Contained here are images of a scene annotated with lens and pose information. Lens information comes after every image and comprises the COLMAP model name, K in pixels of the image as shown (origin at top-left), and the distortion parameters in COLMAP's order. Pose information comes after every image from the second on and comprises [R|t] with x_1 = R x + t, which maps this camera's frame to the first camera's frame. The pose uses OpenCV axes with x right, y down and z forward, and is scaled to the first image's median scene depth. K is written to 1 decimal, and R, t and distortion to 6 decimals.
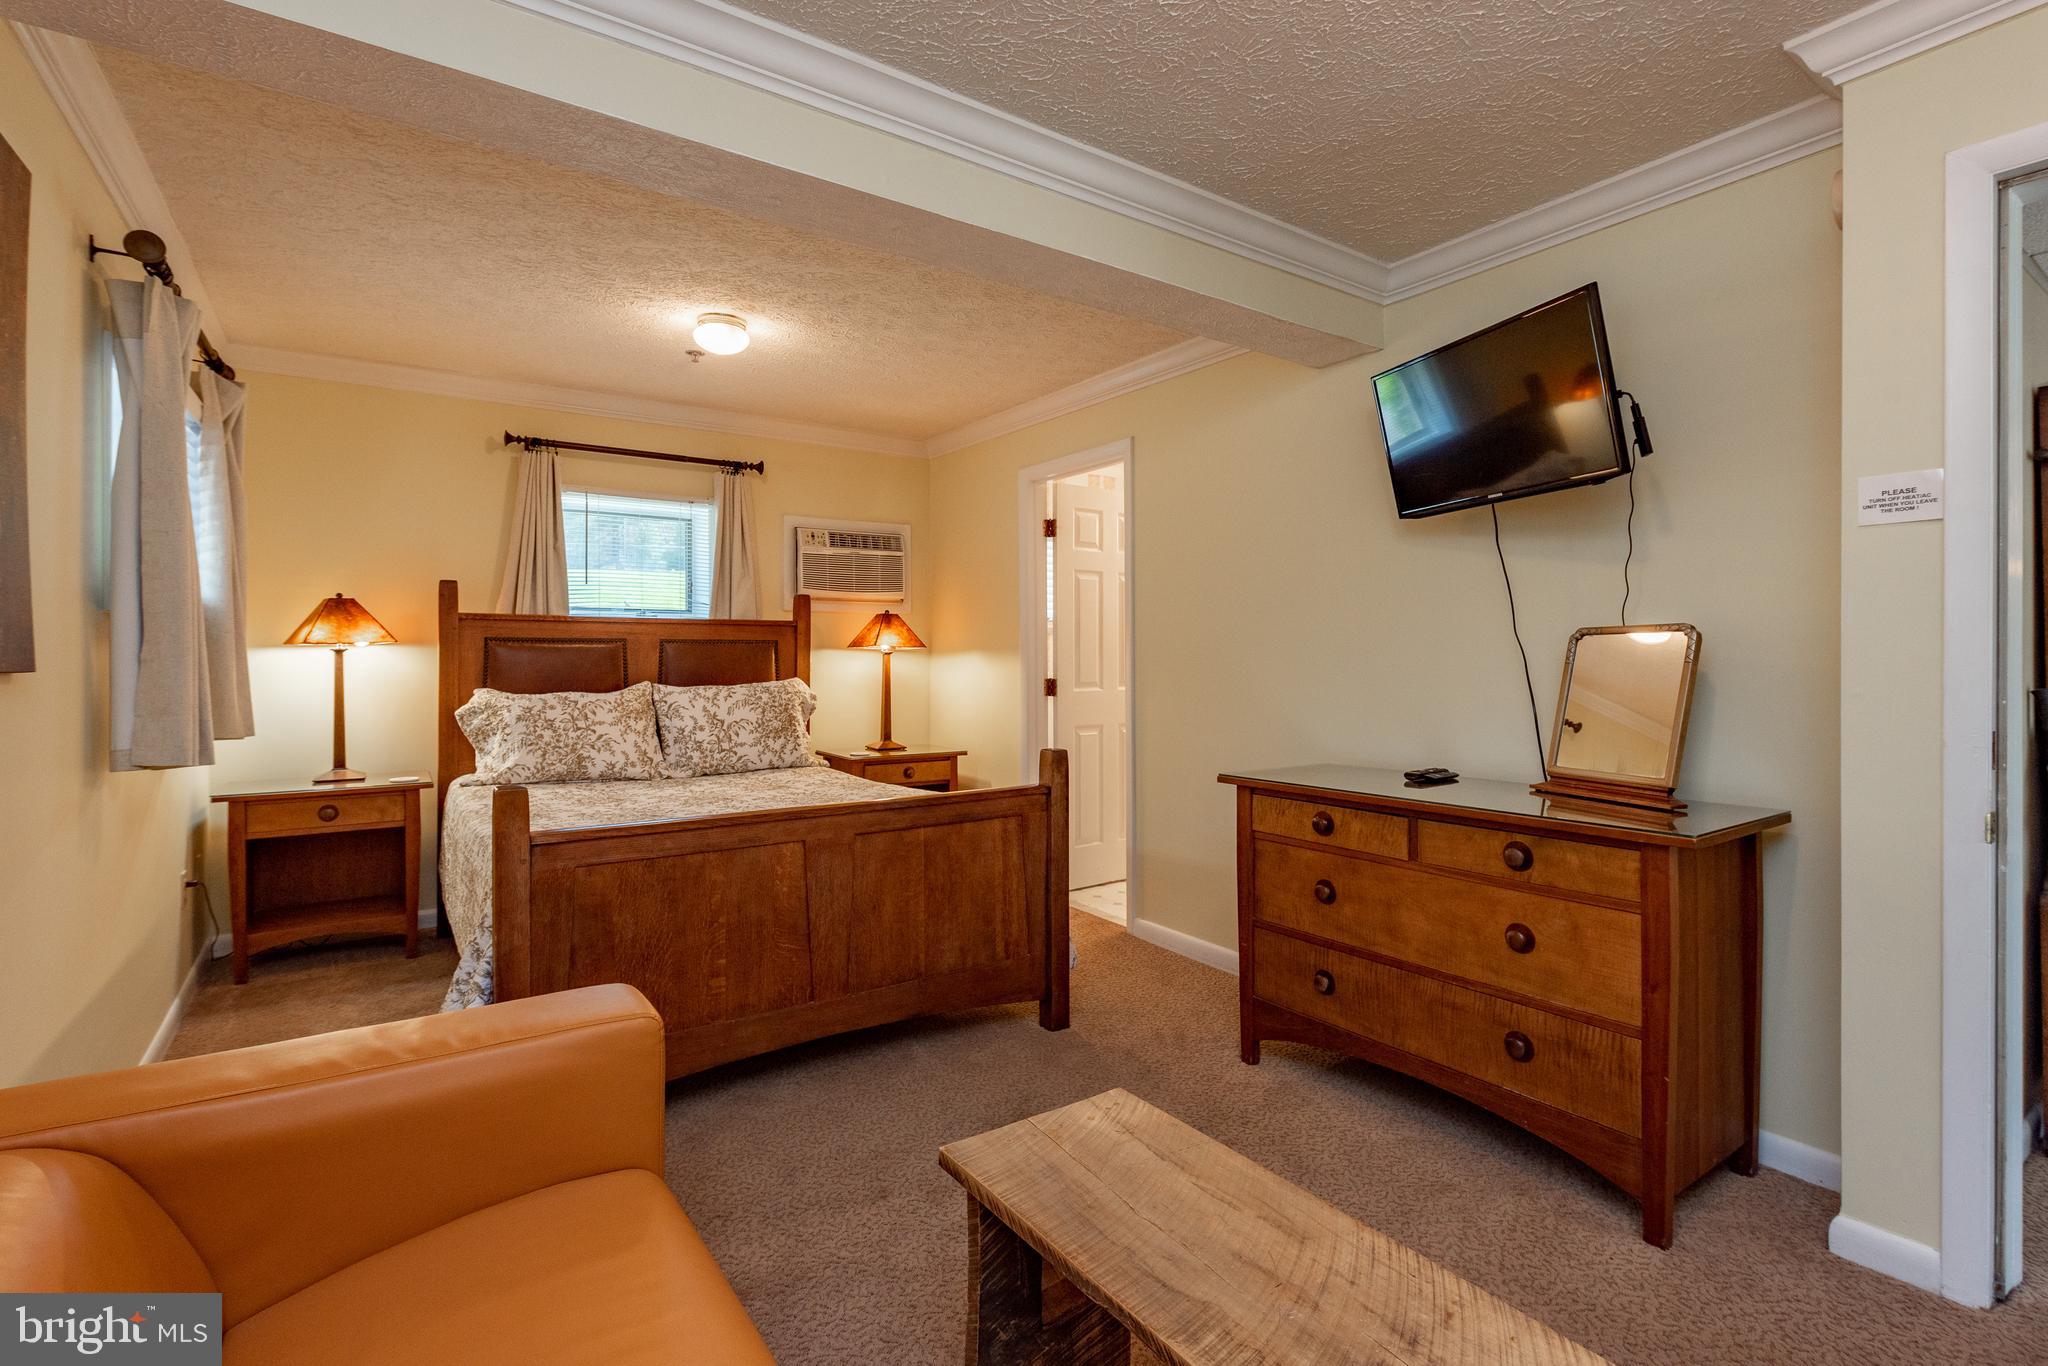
lens RADIAL K [[938.0, 0, 1027.8], [0, 938.0, 663.3], [0, 0, 1]] dist [-0.000093, -0.000130]
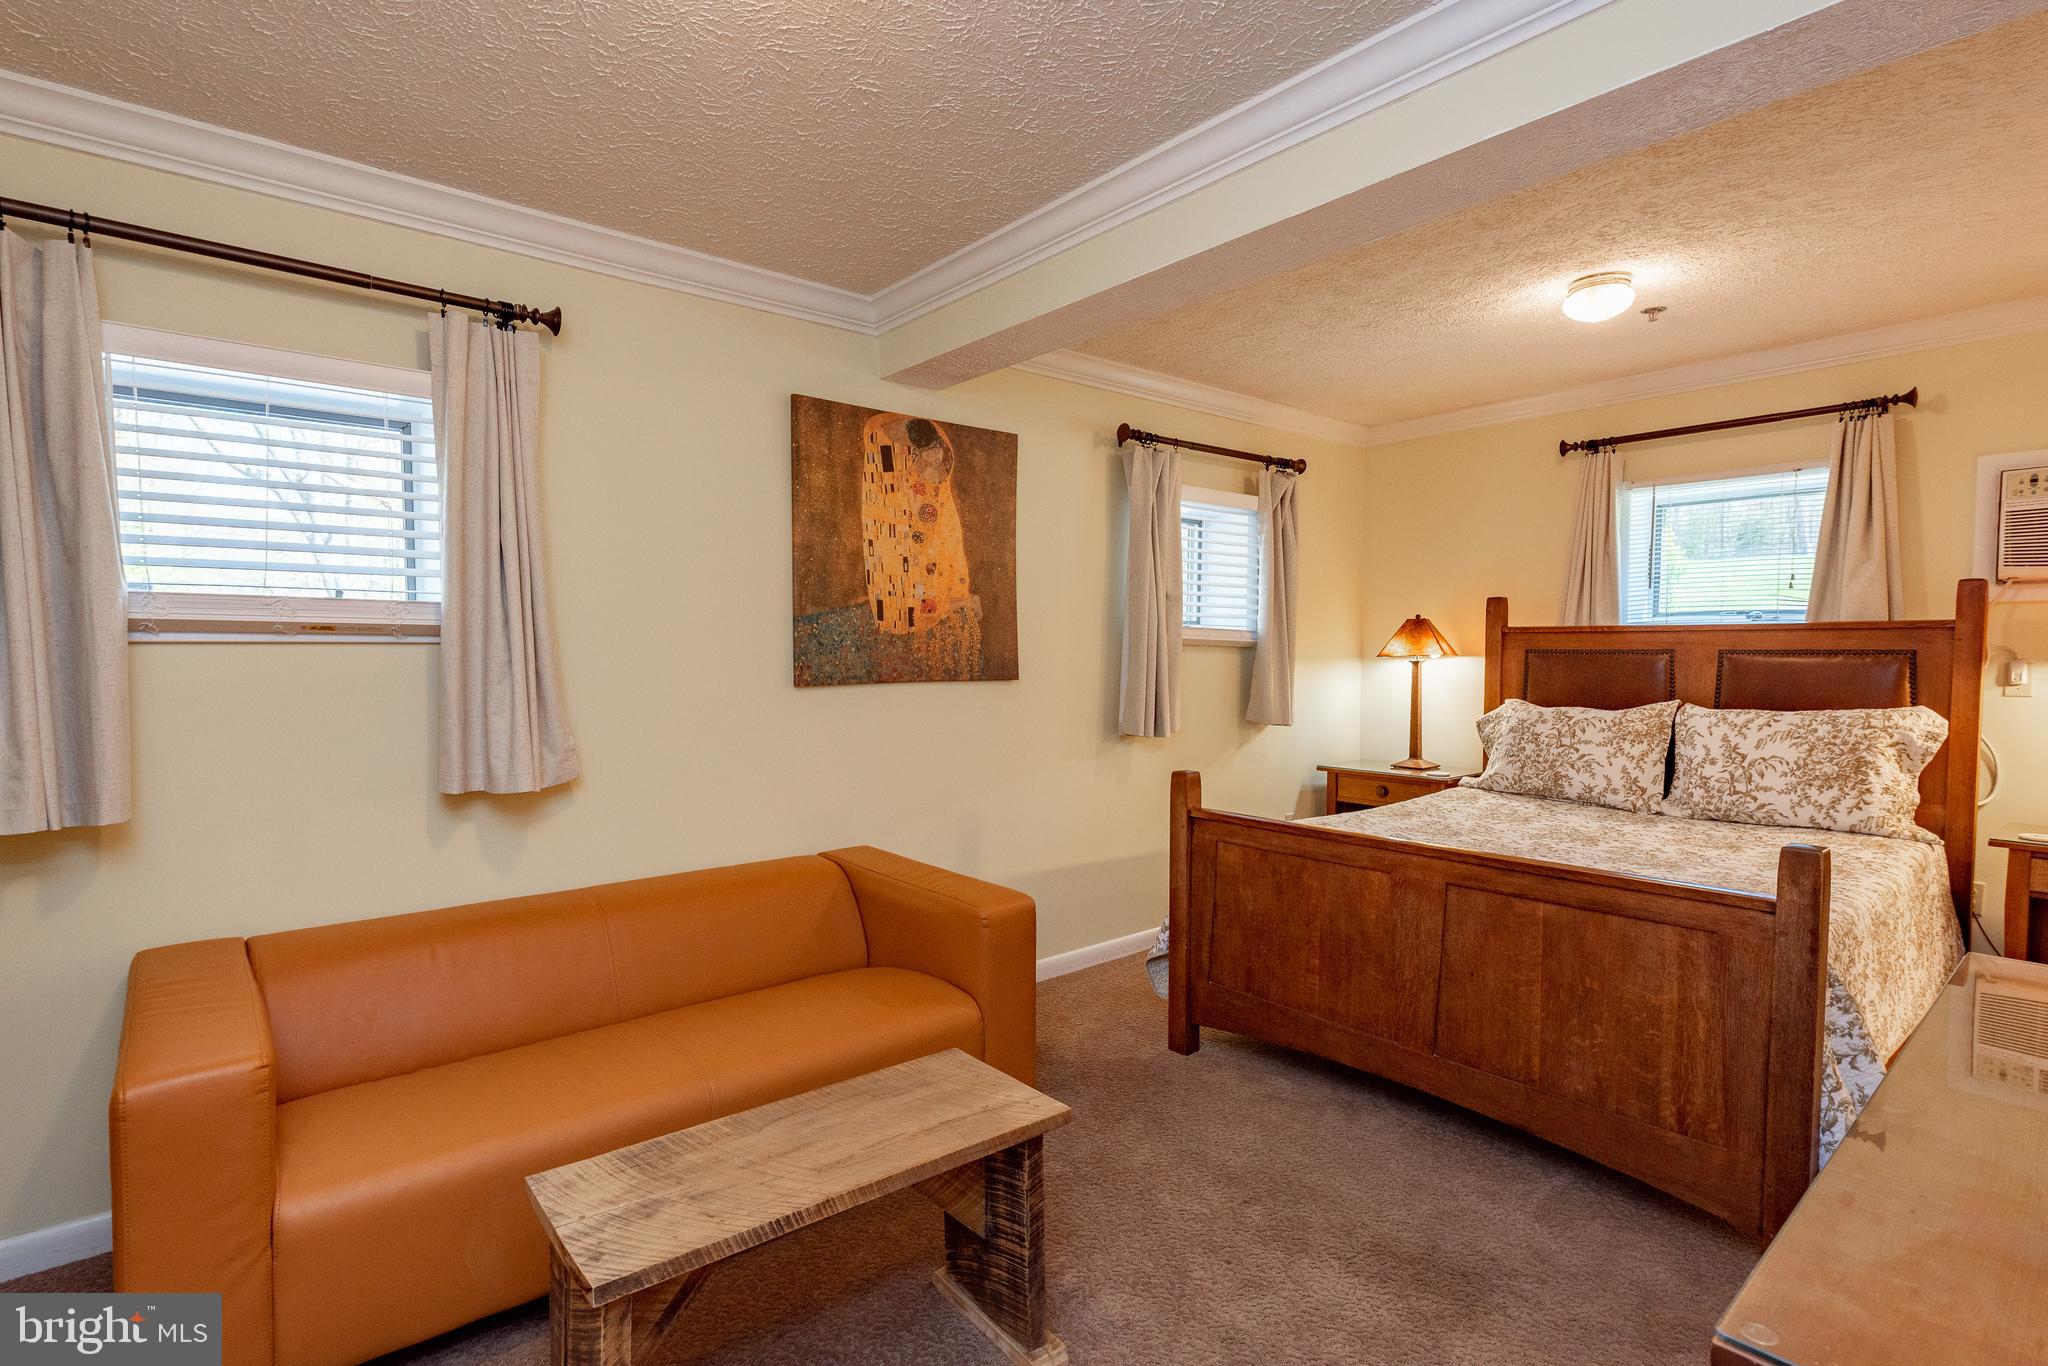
lens RADIAL K [[1006.5, 0, 1019.6], [0, 1006.5, 706.1], [0, 0, 1]] dist [0.002561, 0.000076]
pose [[0.093061, 0.057086, -0.994023, 0.492503], [-0.006858, 0.998368, 0.056693, -0.025365], [0.995637, 0.001541, 0.093301, 0.346653]]
